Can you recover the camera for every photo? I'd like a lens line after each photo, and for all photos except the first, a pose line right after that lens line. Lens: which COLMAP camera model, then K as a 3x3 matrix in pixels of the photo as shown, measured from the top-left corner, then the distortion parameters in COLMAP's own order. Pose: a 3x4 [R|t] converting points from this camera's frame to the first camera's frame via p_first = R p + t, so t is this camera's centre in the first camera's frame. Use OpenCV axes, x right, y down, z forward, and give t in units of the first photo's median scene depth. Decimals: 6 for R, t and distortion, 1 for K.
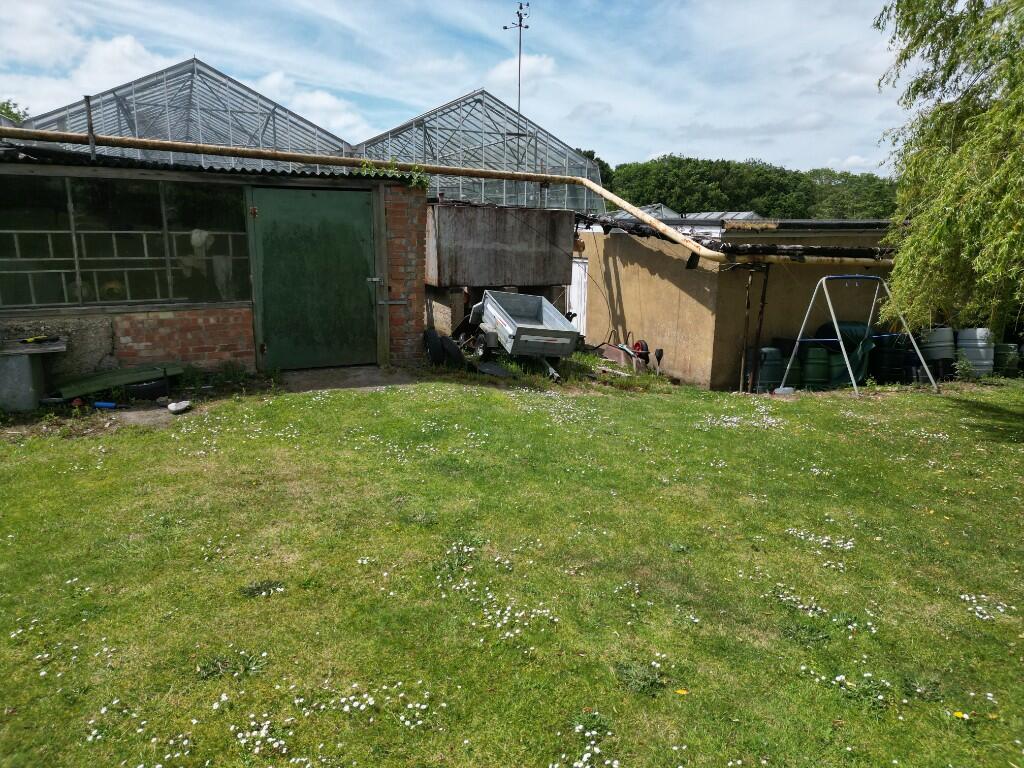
lens RADIAL K [[724.8, 0, 513.8], [0, 724.8, 383.4], [0, 0, 1]] dist [0.060410, -0.039545]
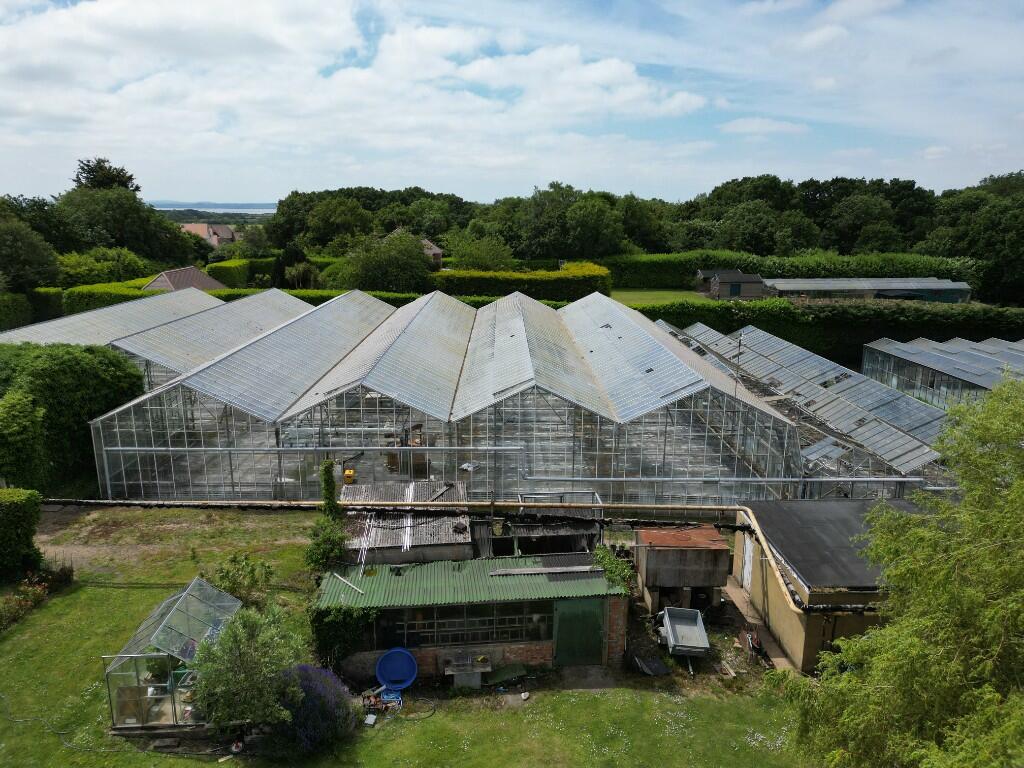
lens RADIAL K [[724.8, 0, 508.9], [0, 724.8, 383.8], [0, 0, 1]] dist [0.060410, -0.039545]
pose [[0.919009, 0.083835, -0.385220, 0.384282], [-0.078787, 0.996472, 0.028901, -1.032004], [0.386284, 0.003790, 0.922372, -1.337935]]
